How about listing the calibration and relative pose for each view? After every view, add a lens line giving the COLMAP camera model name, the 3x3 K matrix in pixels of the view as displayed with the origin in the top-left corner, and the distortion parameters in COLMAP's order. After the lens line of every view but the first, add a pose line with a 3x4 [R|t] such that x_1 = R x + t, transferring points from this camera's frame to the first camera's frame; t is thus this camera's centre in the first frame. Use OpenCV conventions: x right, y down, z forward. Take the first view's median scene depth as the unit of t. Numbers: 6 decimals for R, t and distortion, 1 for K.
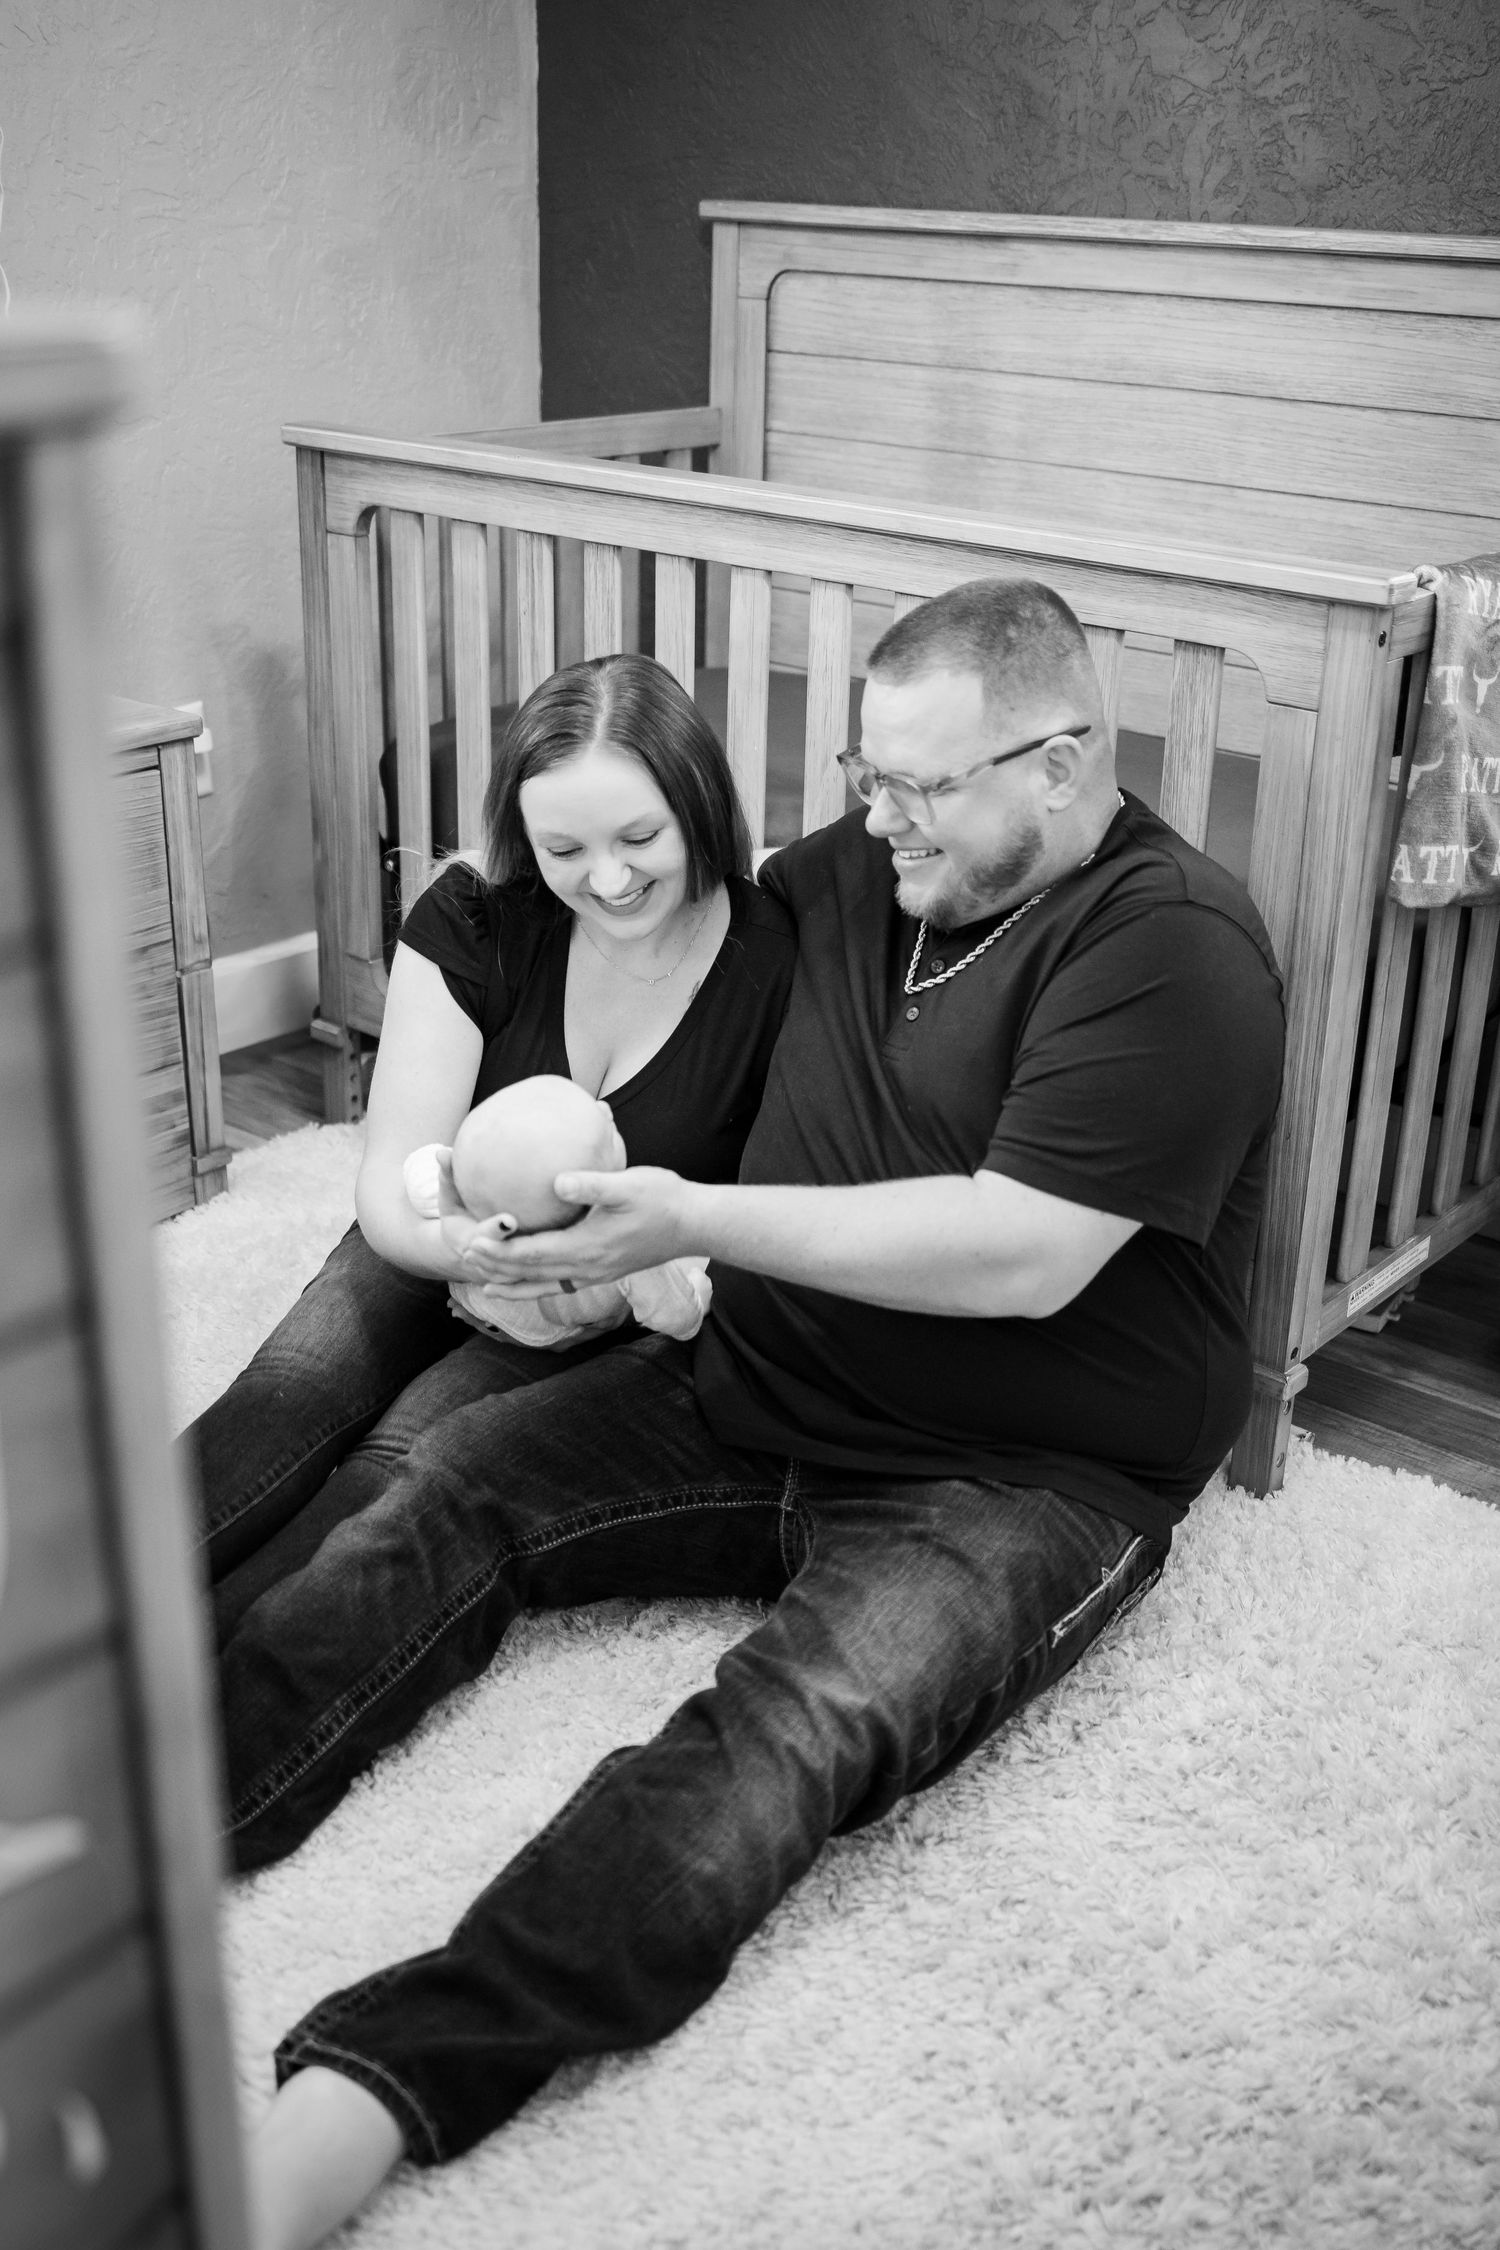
lens RADIAL K [[2325.2, 0, 744.2], [0, 2325.2, 1129.4], [0, 0, 1]] dist [-0.110917, 0.098800]
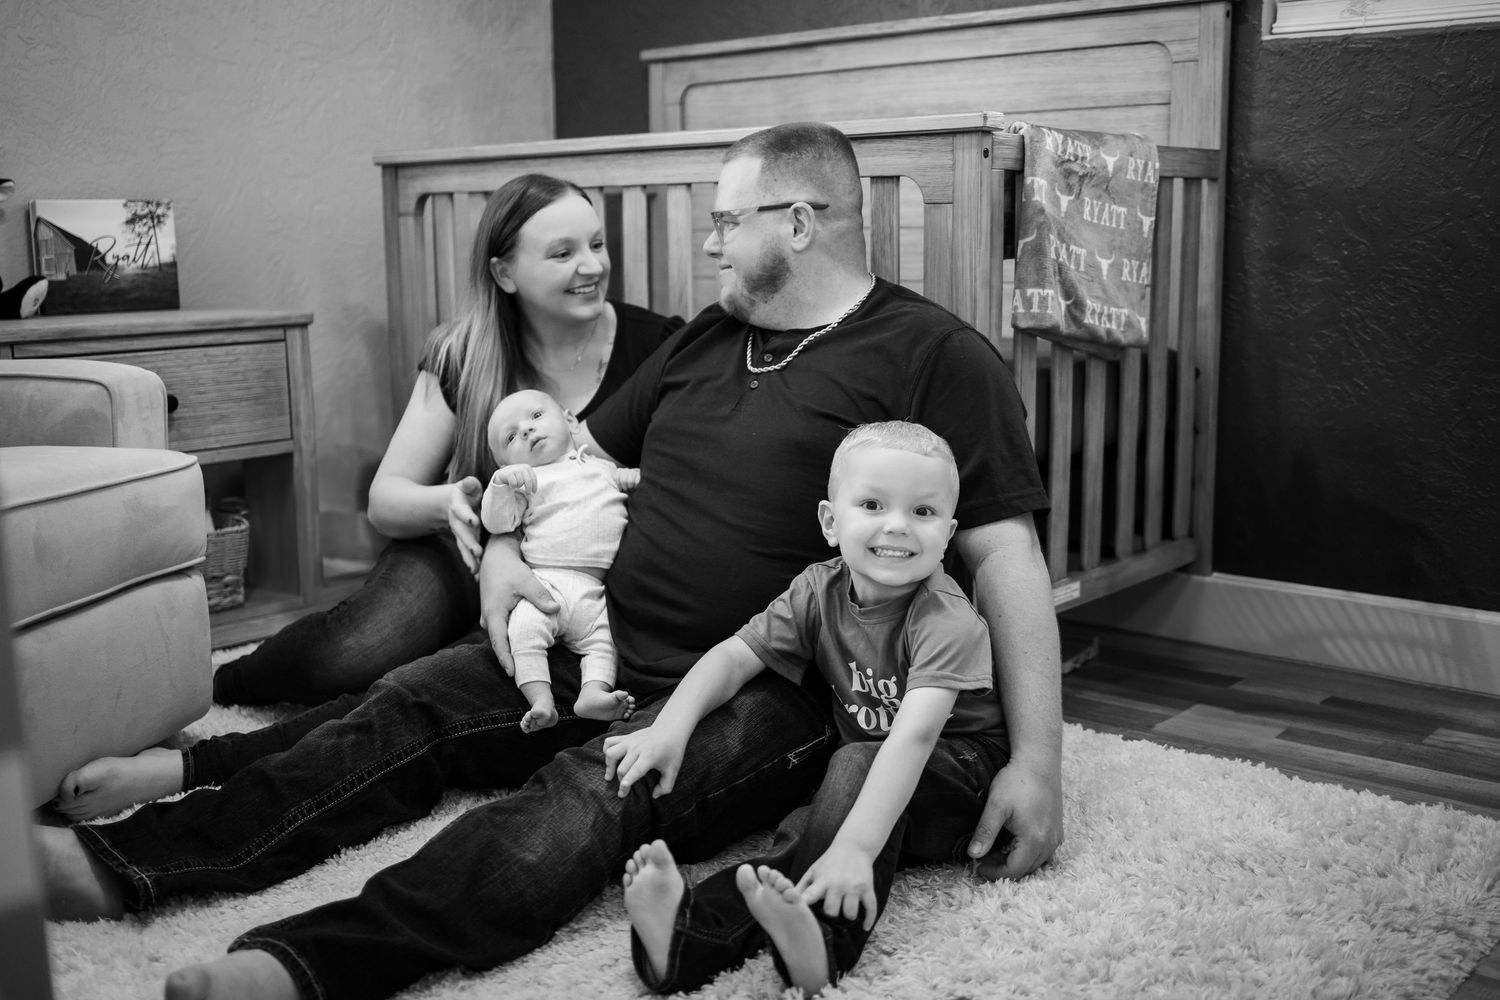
lens RADIAL K [[1524.2, 0, 750.0], [0, 1524.2, 500.0], [0, 0, 1]] dist [-0.060616, -0.026001]
pose [[0.999396, -0.025386, -0.023717, 0.099001], [0.019507, 0.974950, -0.221565, 0.202307], [0.028748, 0.220969, 0.974857, -0.002691]]
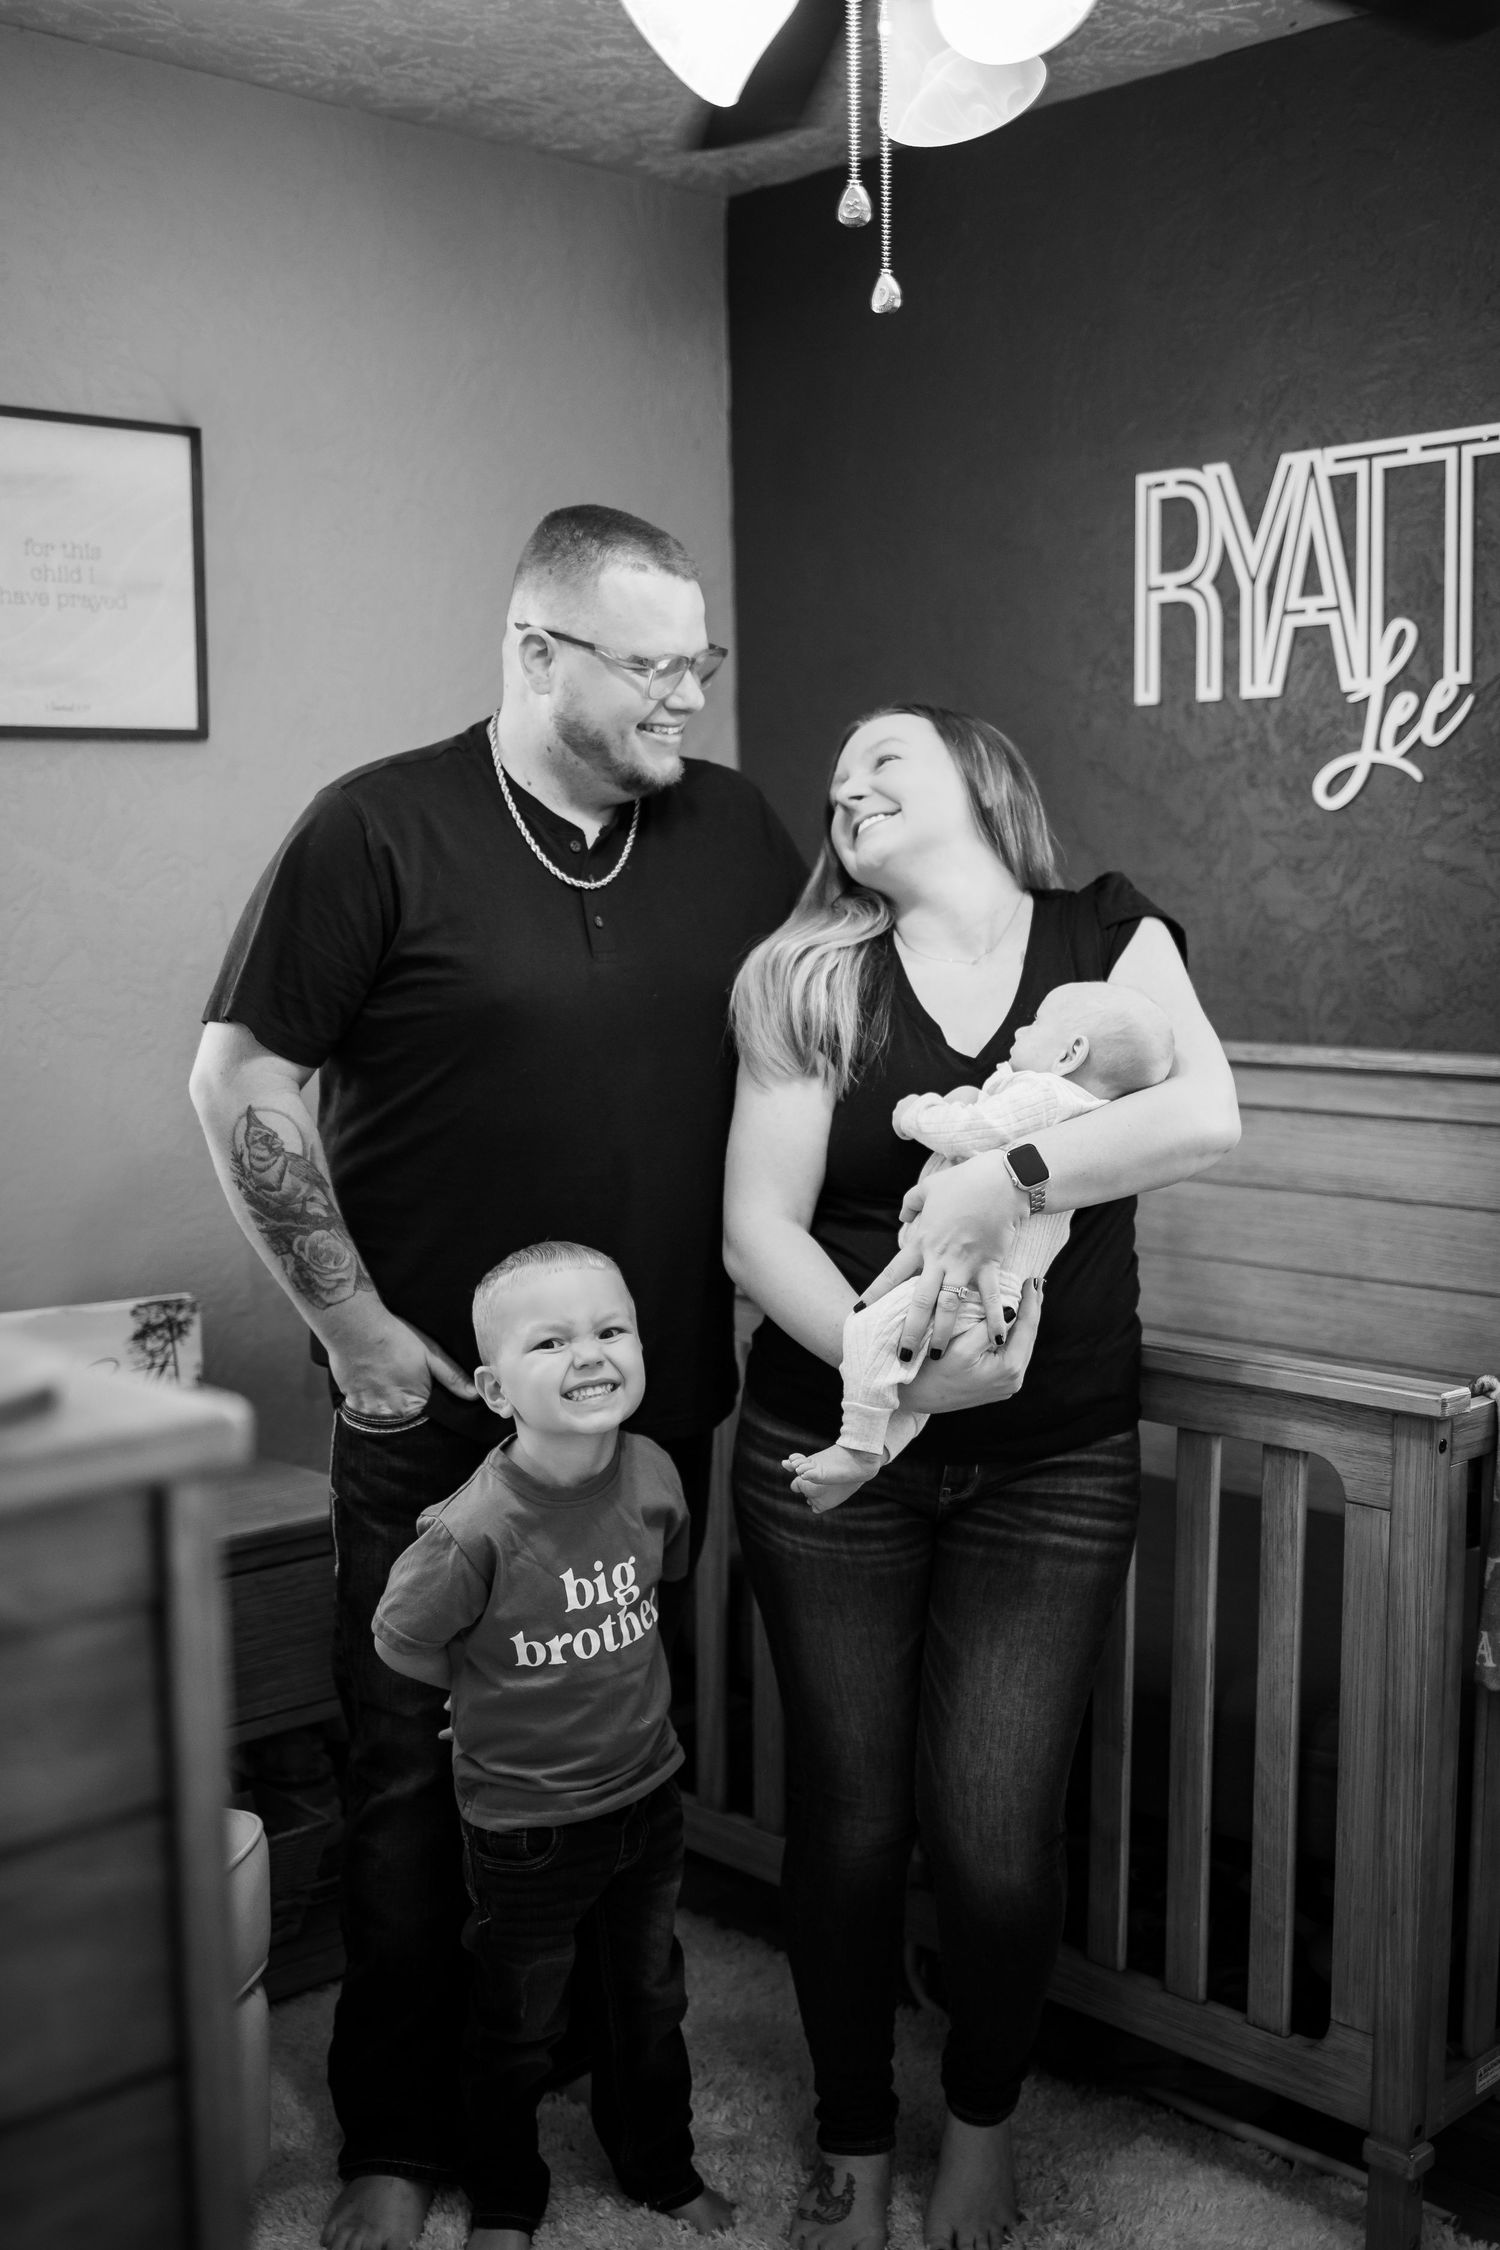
lens RADIAL K [[2421.6, 0, 763.6], [0, 2421.6, 1120.2], [0, 0, 1]] dist [-0.077632, 0.011738]
pose [[0.994927, -0.013130, -0.099742, 0.053451], [-0.017513, 0.953701, -0.300245, -0.007441], [0.099066, 0.300468, 0.948633, -0.136959]]
